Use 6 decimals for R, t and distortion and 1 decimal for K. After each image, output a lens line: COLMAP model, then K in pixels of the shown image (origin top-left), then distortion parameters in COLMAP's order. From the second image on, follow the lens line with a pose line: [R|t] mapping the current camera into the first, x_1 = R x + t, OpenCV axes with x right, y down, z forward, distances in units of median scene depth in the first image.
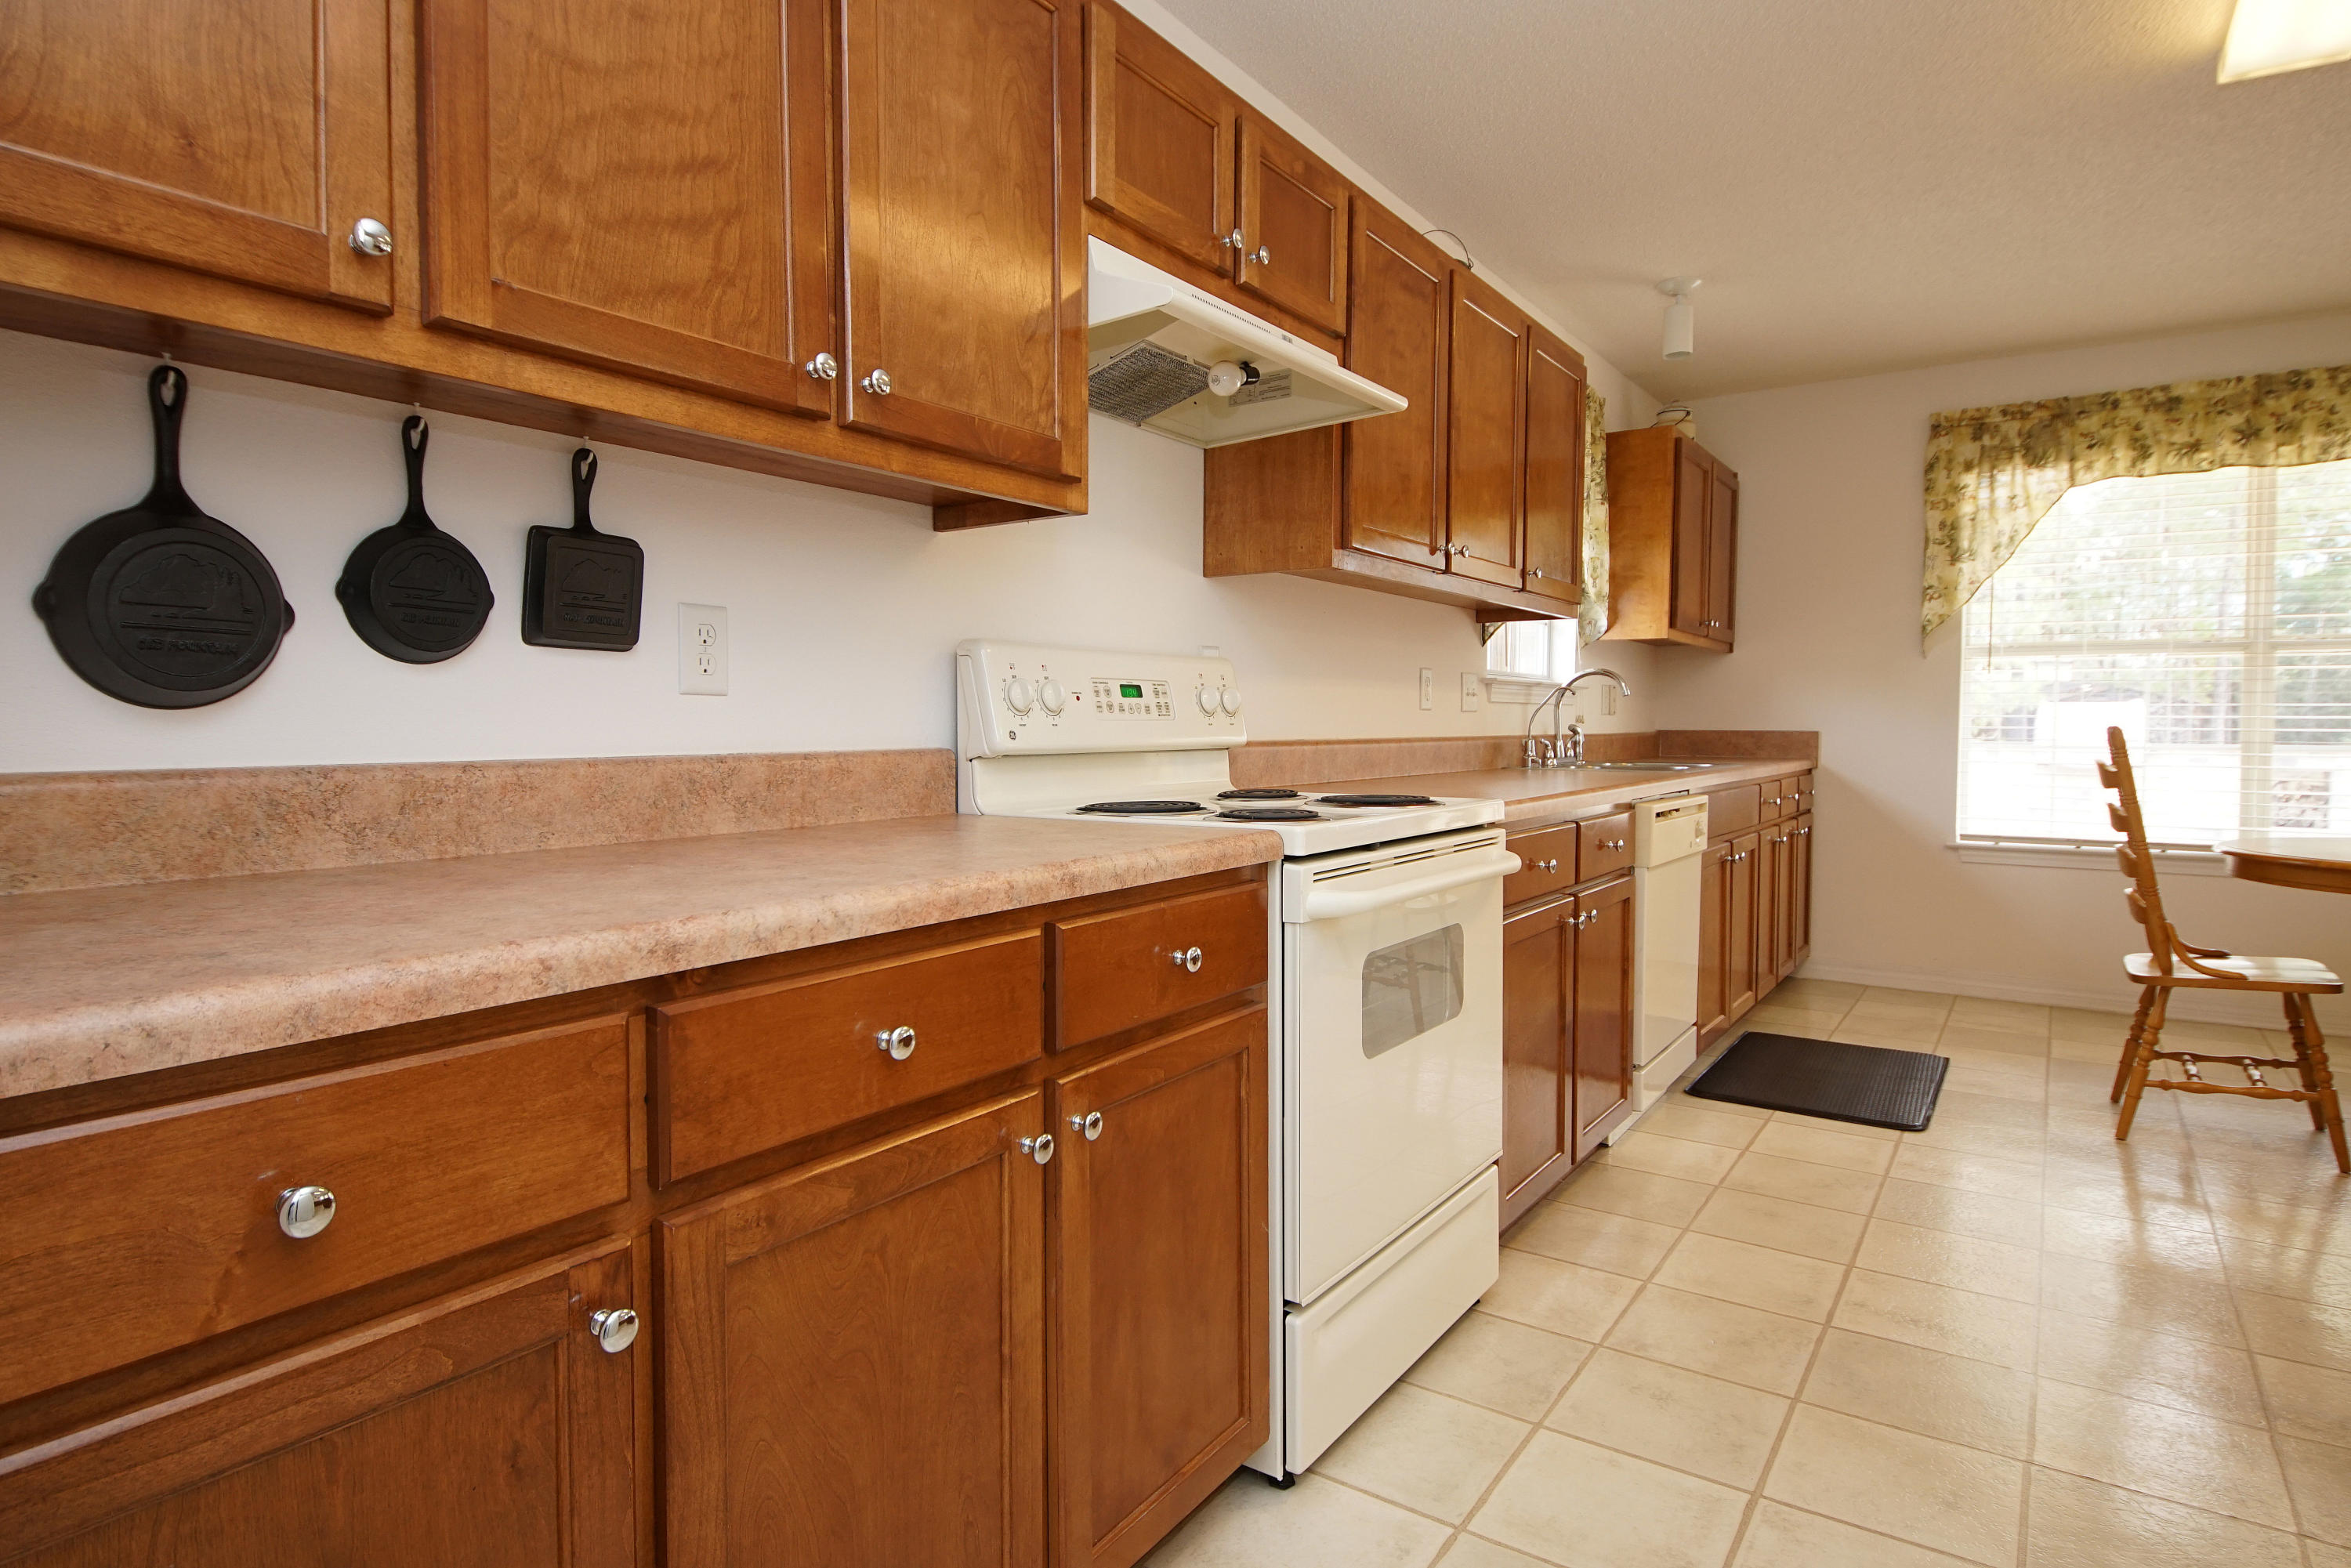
lens RADIAL K [[1264.5, 0, 1174.7], [0, 1264.5, 766.6], [0, 0, 1]] dist [0.032871, -0.028875]
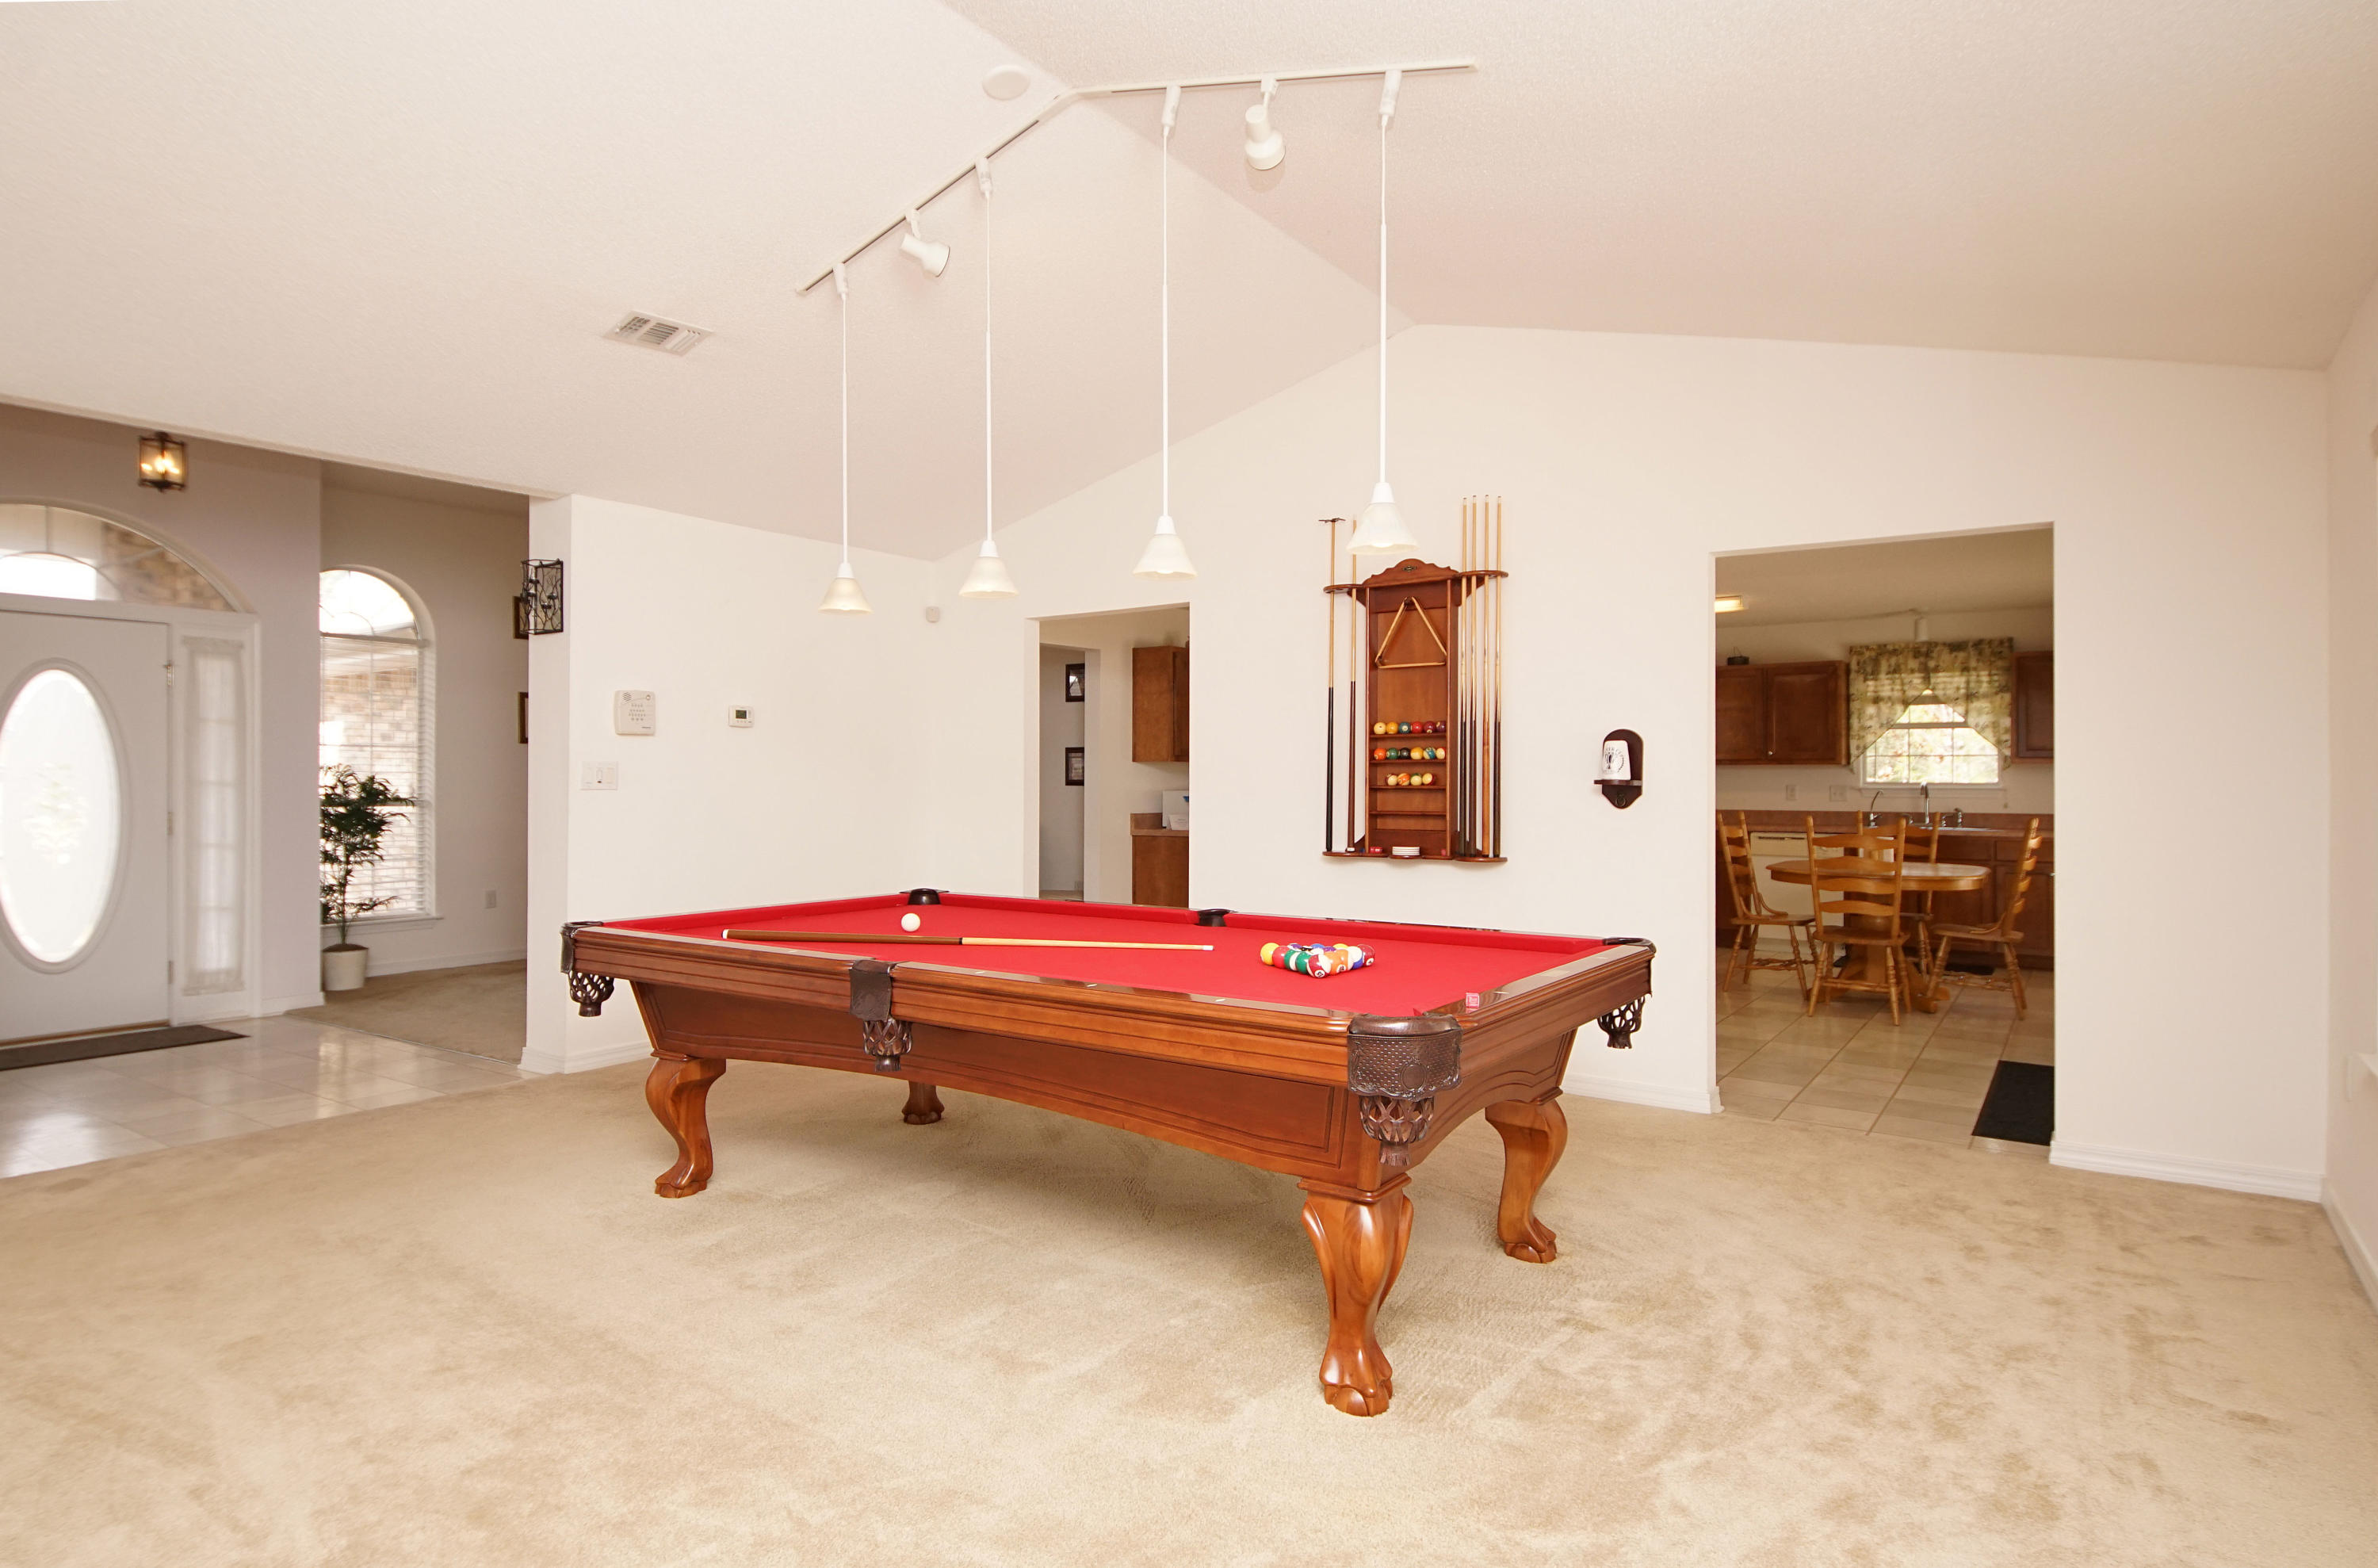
lens RADIAL K [[1309.1, 0, 1179.6], [0, 1309.1, 775.8], [0, 0, 1]] dist [0.001031, -0.001262]
pose [[-0.006818, -0.004757, -0.999965, 3.393357], [-0.034374, 0.999399, -0.004520, -0.044952], [0.999386, 0.034342, -0.006977, -0.325532]]
